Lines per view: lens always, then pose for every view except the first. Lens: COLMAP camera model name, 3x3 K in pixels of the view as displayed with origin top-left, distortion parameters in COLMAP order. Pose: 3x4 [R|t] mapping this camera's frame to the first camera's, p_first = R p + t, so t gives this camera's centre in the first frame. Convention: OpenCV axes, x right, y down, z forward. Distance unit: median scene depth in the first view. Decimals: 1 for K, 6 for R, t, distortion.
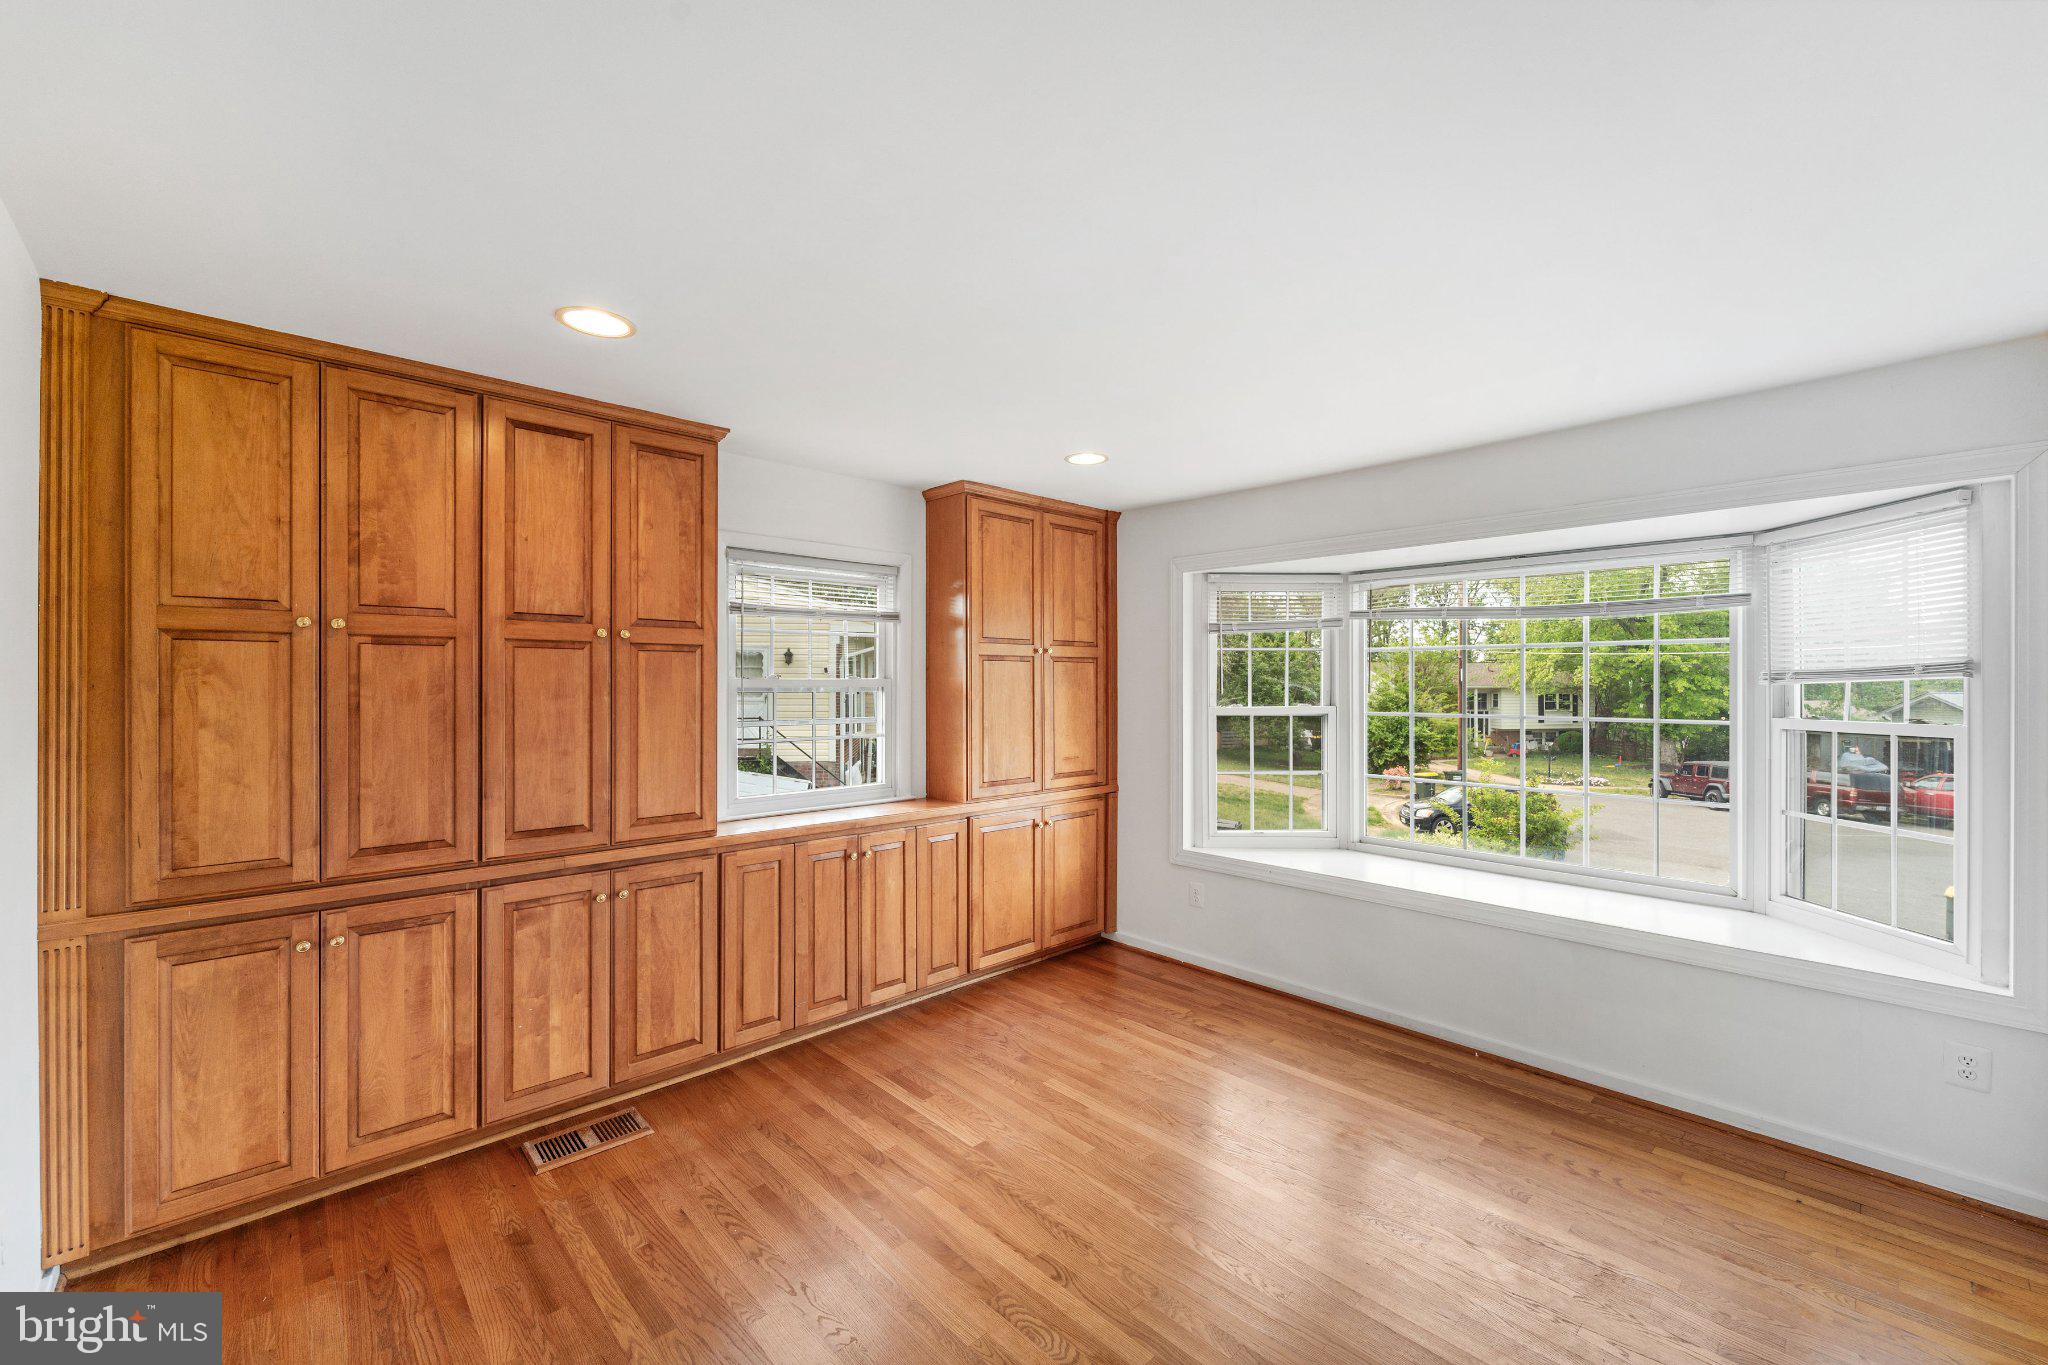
lens RADIAL K [[838.1, 0, 1027.7], [0, 838.1, 682.5], [0, 0, 1]] dist [0.007676, -0.000949]
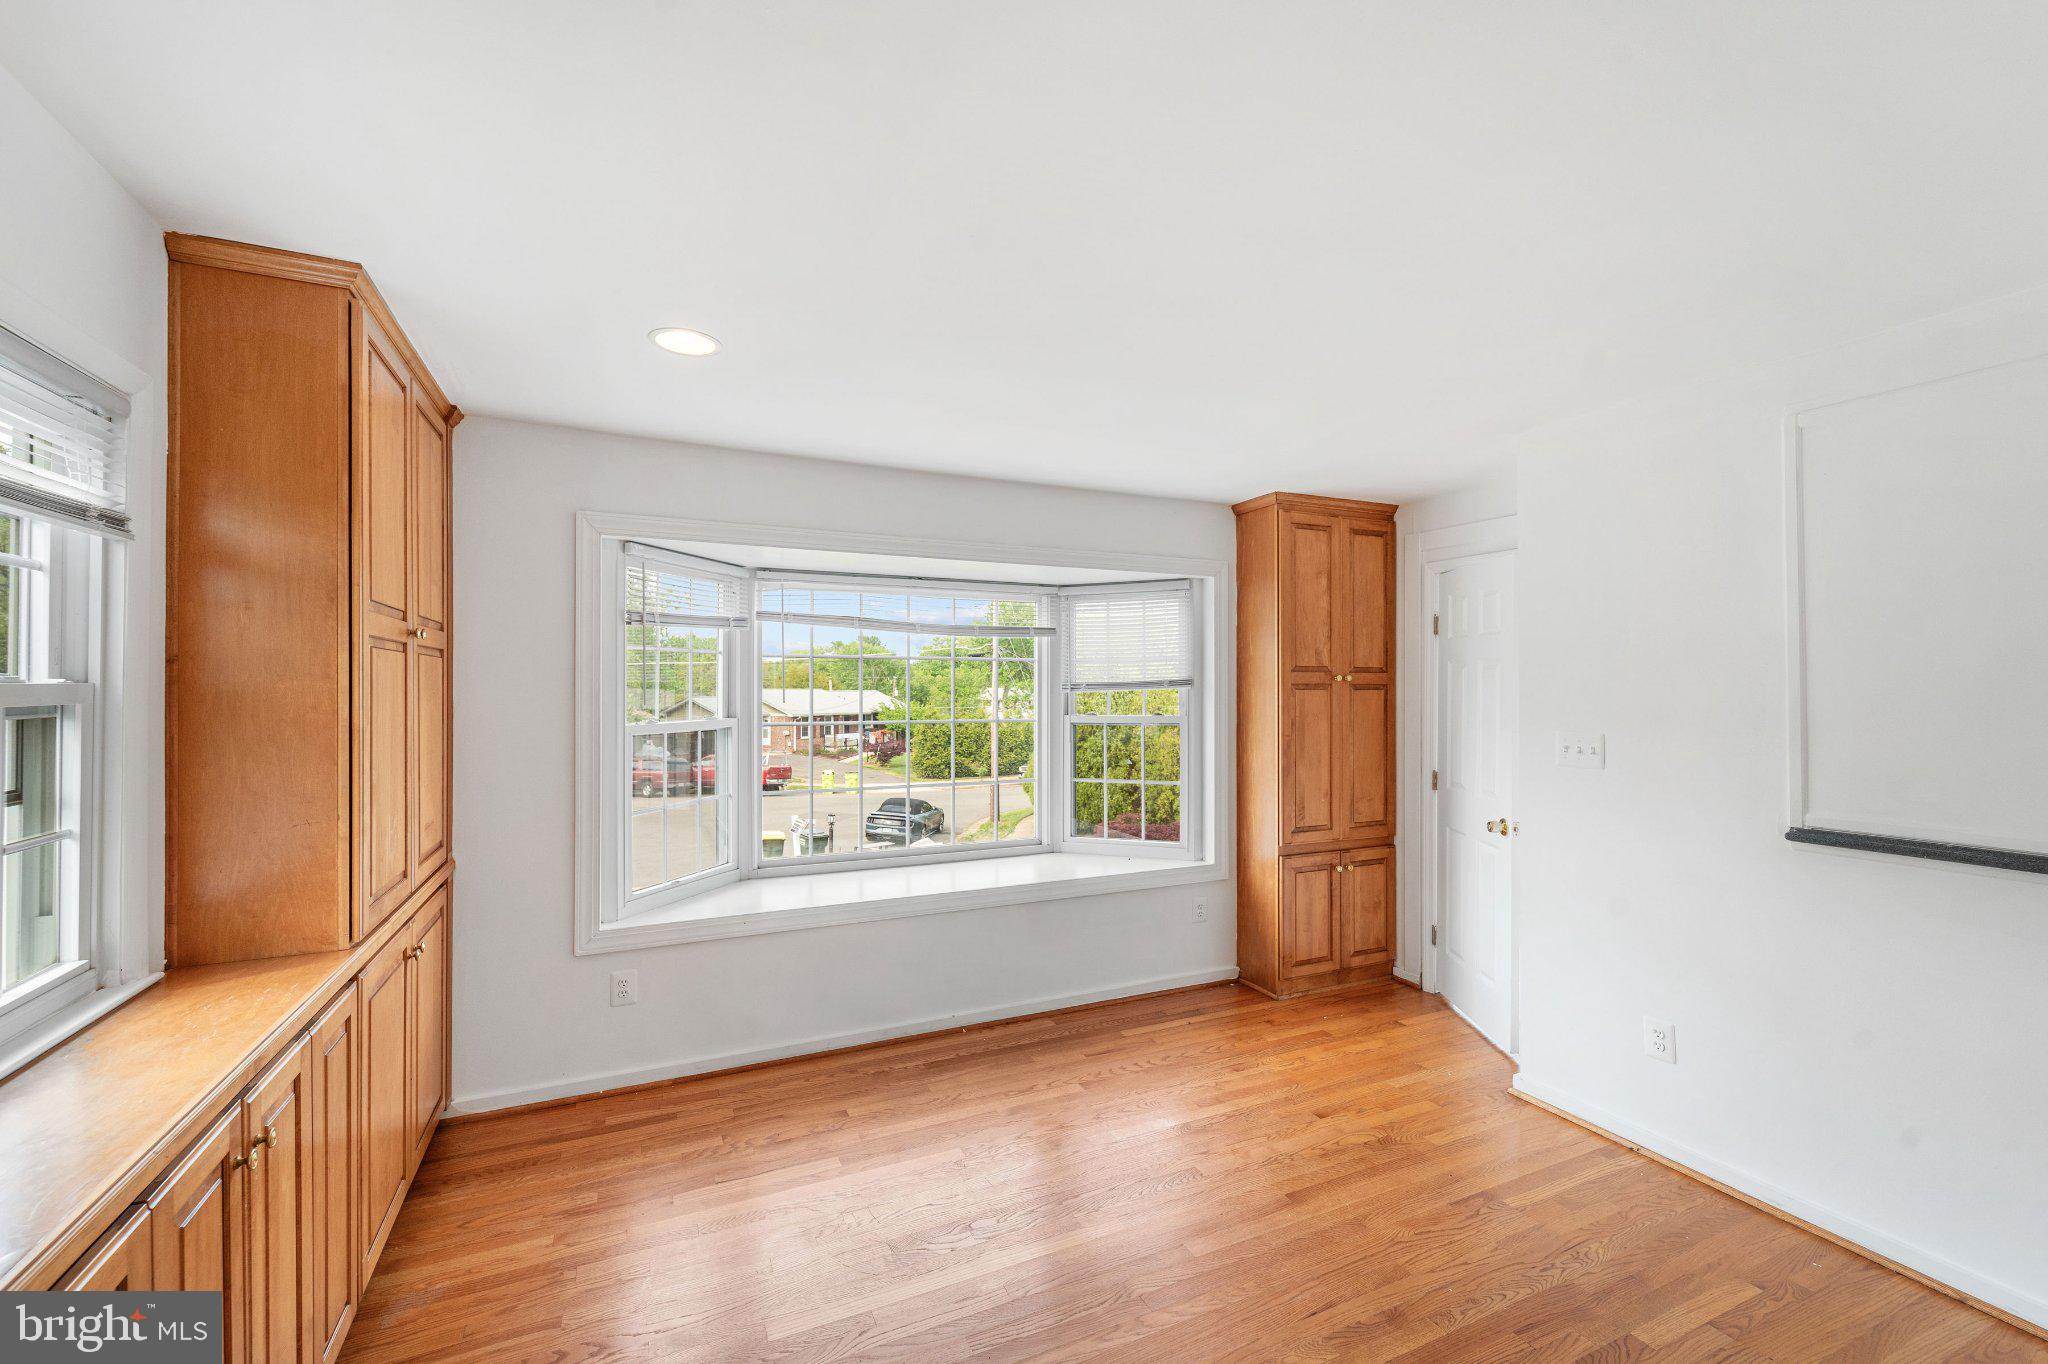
lens RADIAL K [[838.1, 0, 1024.4], [0, 838.1, 683.6], [0, 0, 1]] dist [0.007676, -0.000949]
pose [[0.312728, 0.007644, 0.949812, -0.480322], [-0.001209, 0.999970, -0.007650, -0.000970], [-0.949842, 0.001244, 0.312728, 0.581971]]
